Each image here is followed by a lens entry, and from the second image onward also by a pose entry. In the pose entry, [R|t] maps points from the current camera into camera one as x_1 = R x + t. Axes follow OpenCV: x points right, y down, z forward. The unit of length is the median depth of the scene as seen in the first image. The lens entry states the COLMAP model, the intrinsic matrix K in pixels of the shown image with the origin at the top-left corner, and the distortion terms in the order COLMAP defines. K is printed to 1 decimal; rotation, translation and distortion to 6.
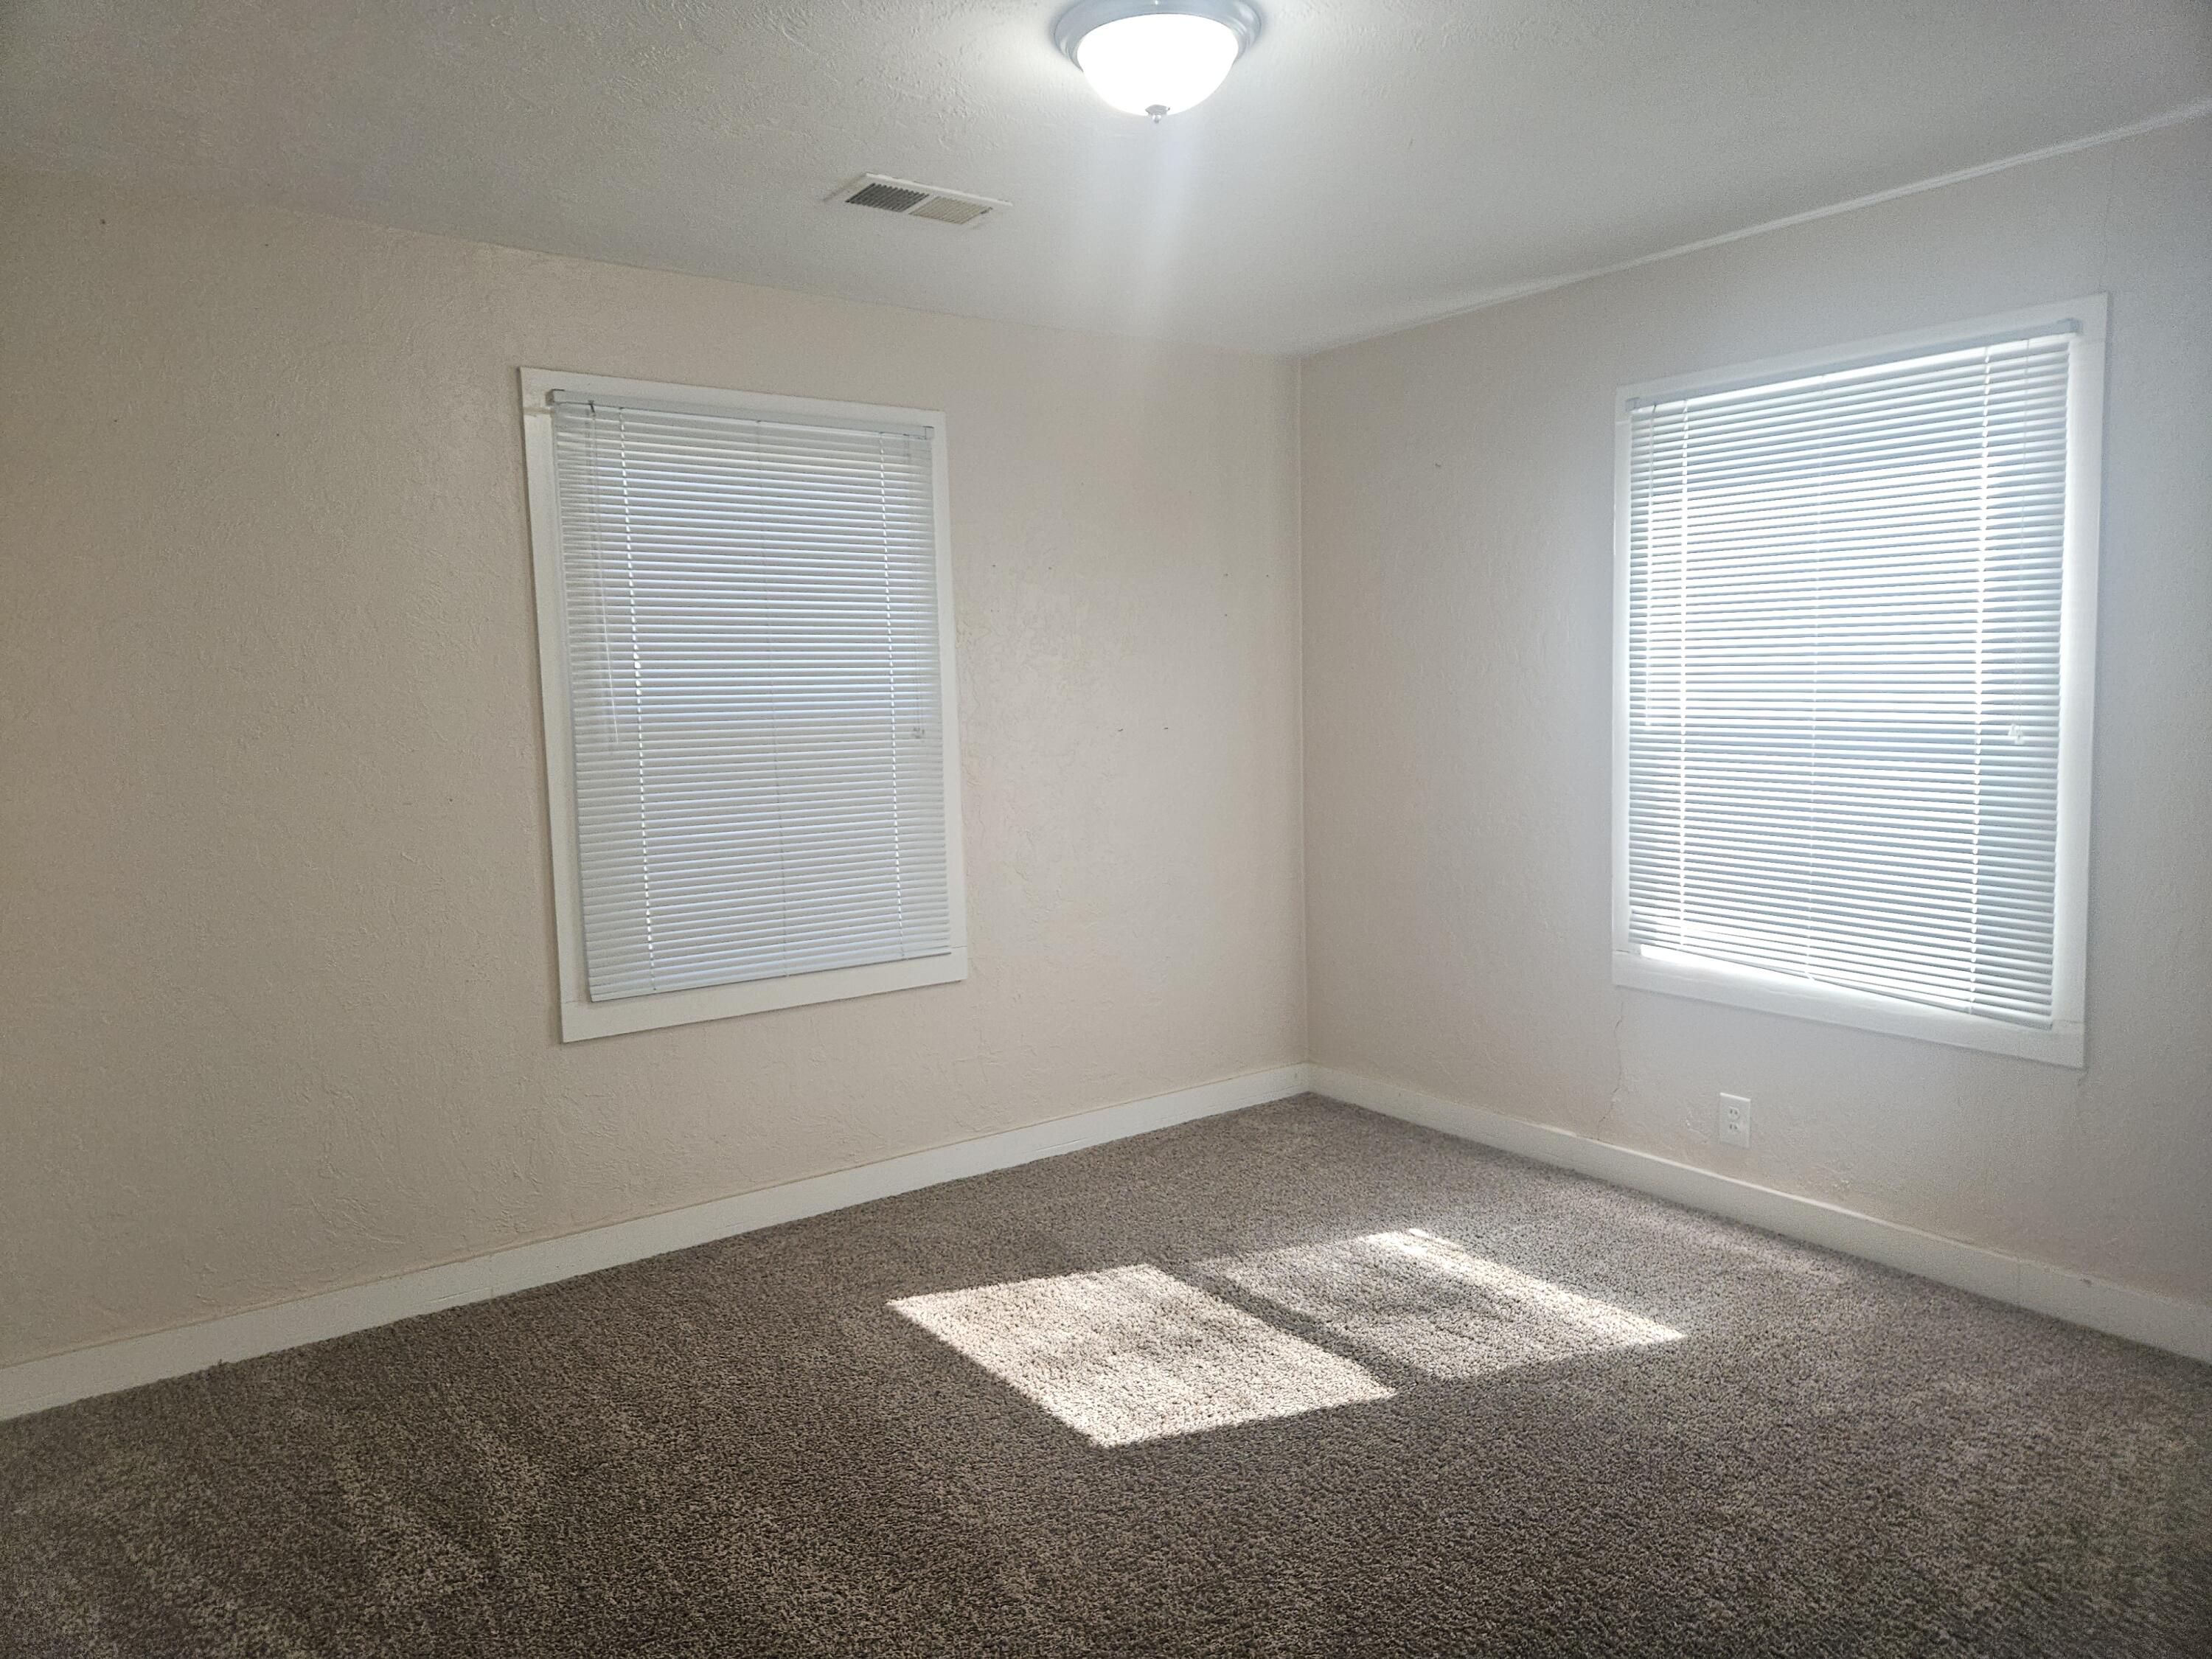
lens RADIAL K [[1477.6, 0, 1093.9], [0, 1477.6, 831.8], [0, 0, 1]] dist [0.047651, -0.003114]
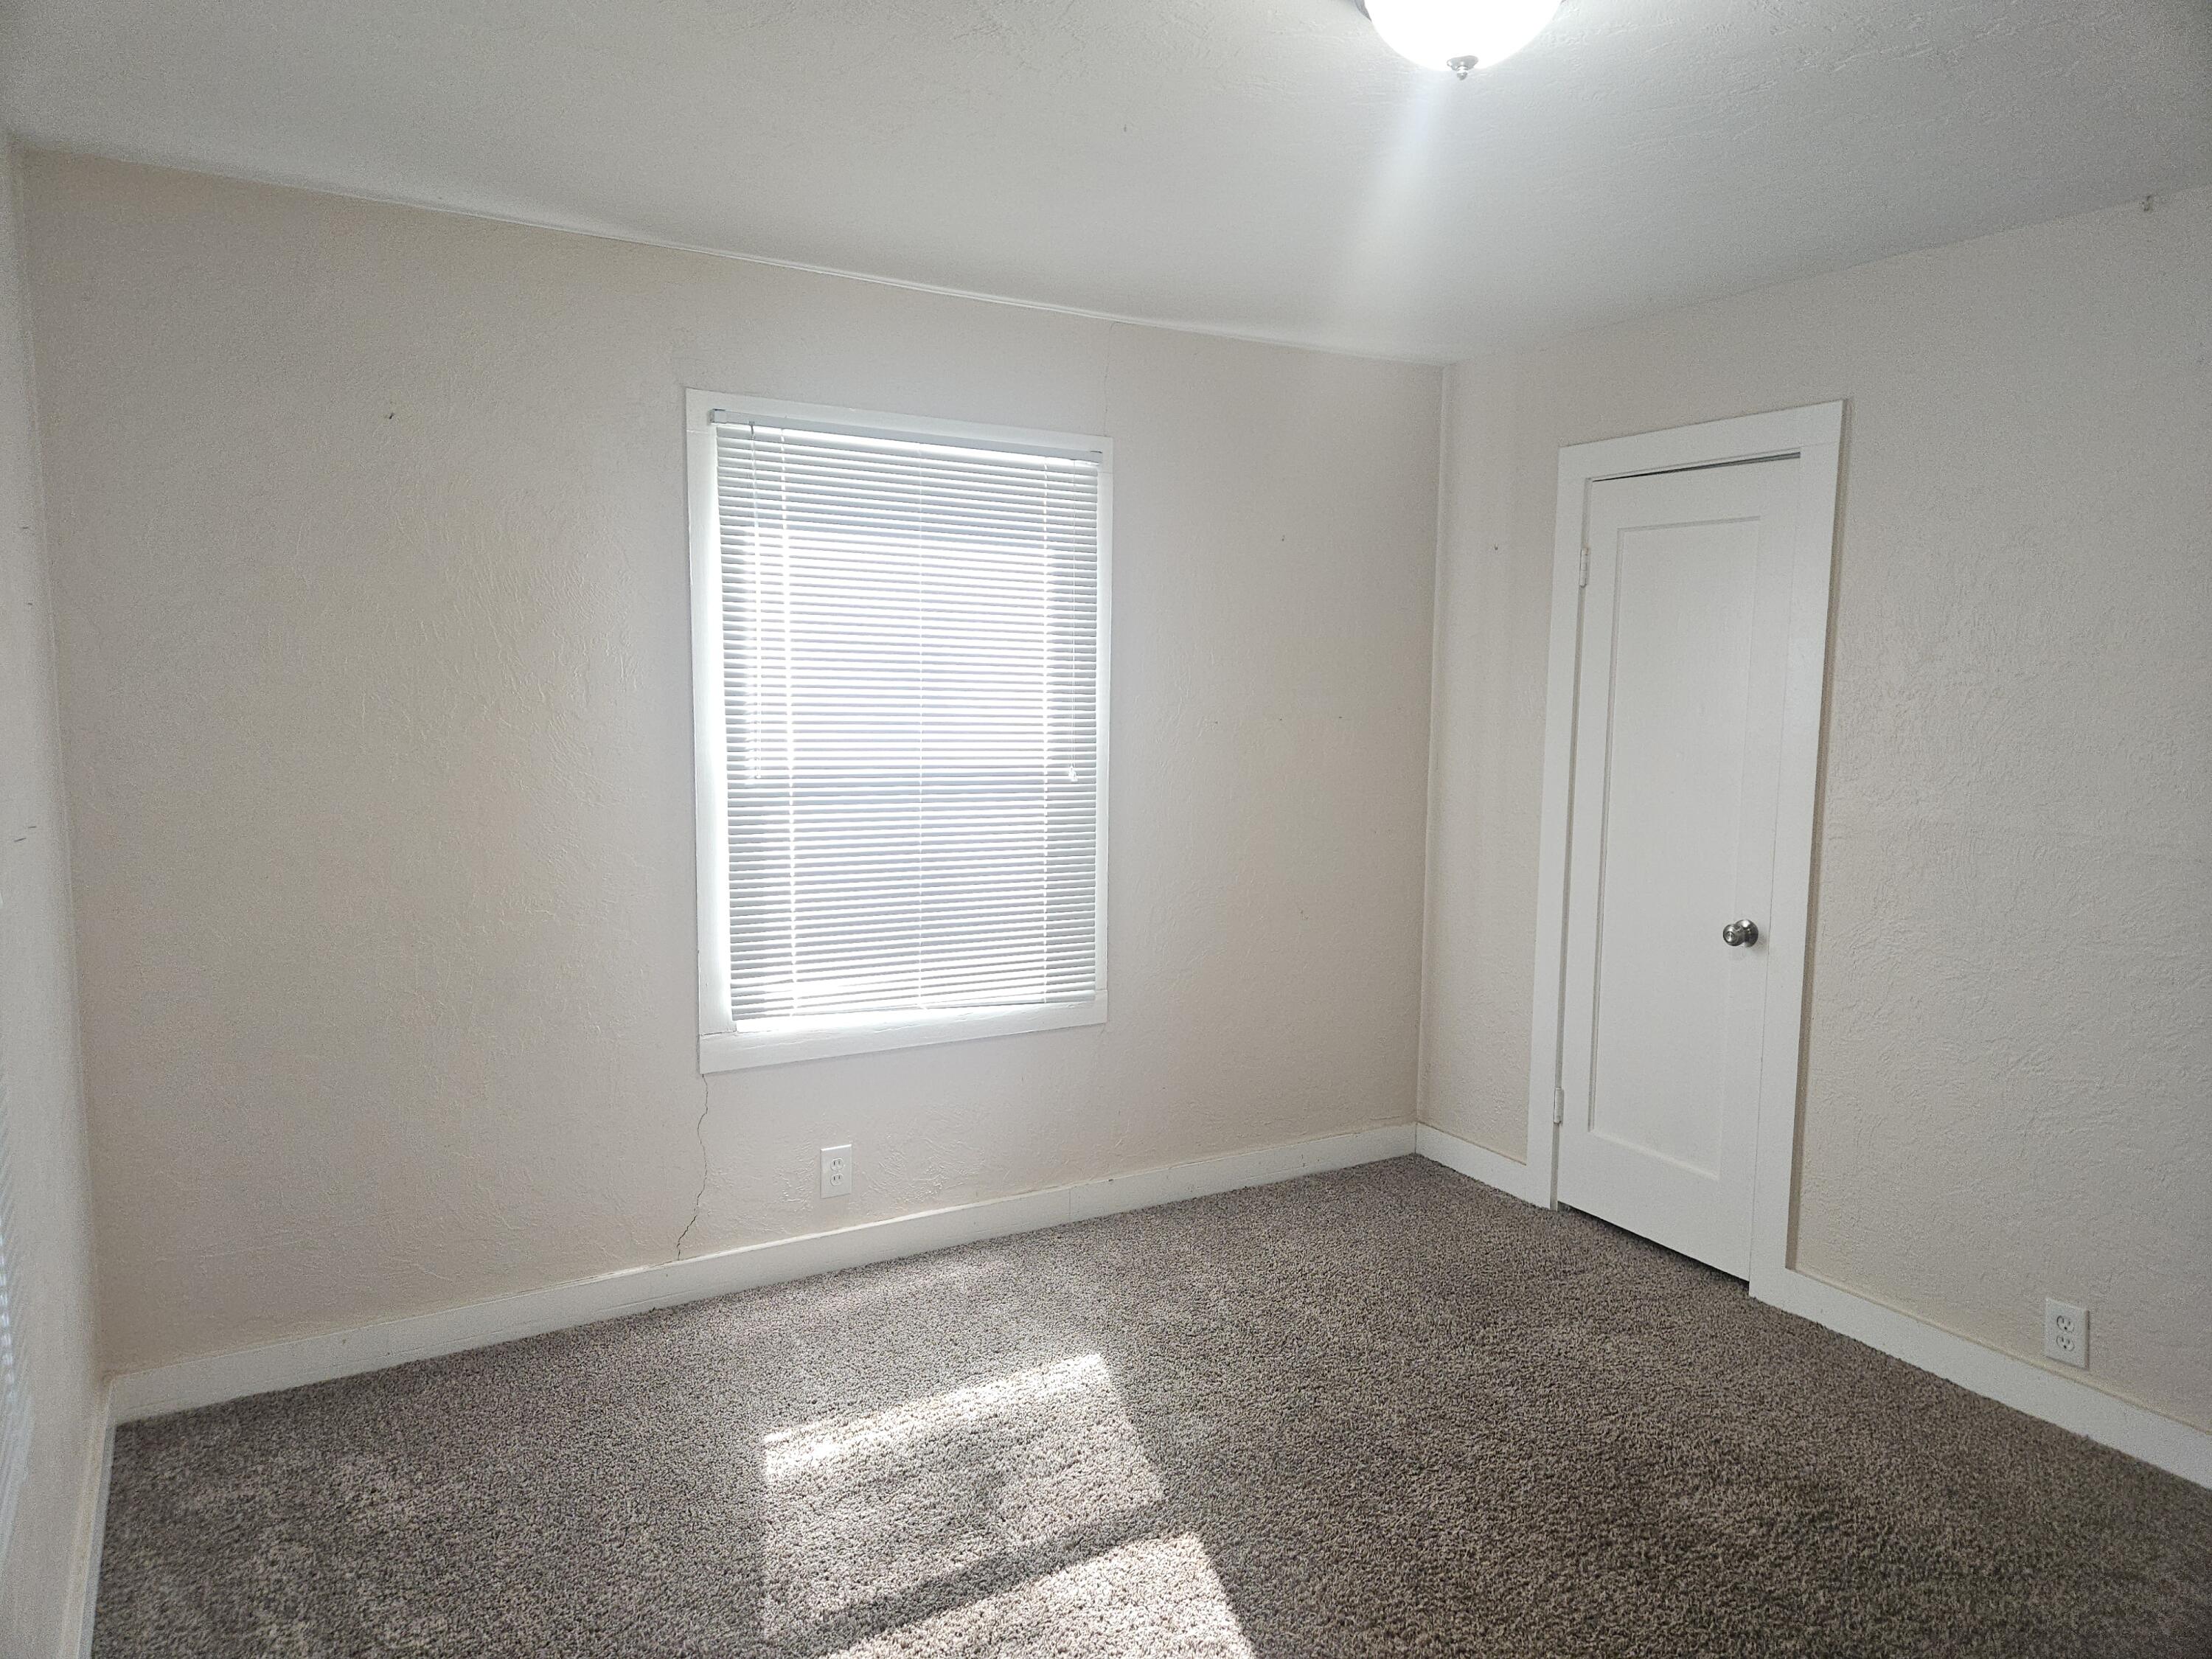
lens RADIAL K [[1477.6, 0, 1094.7], [0, 1477.6, 824.8], [0, 0, 1]] dist [0.047651, -0.003114]
pose [[0.098545, -0.089233, 0.991124, -0.543316], [0.081891, 0.993321, 0.081289, -0.107784], [-0.991757, 0.073154, 0.105195, 0.756810]]
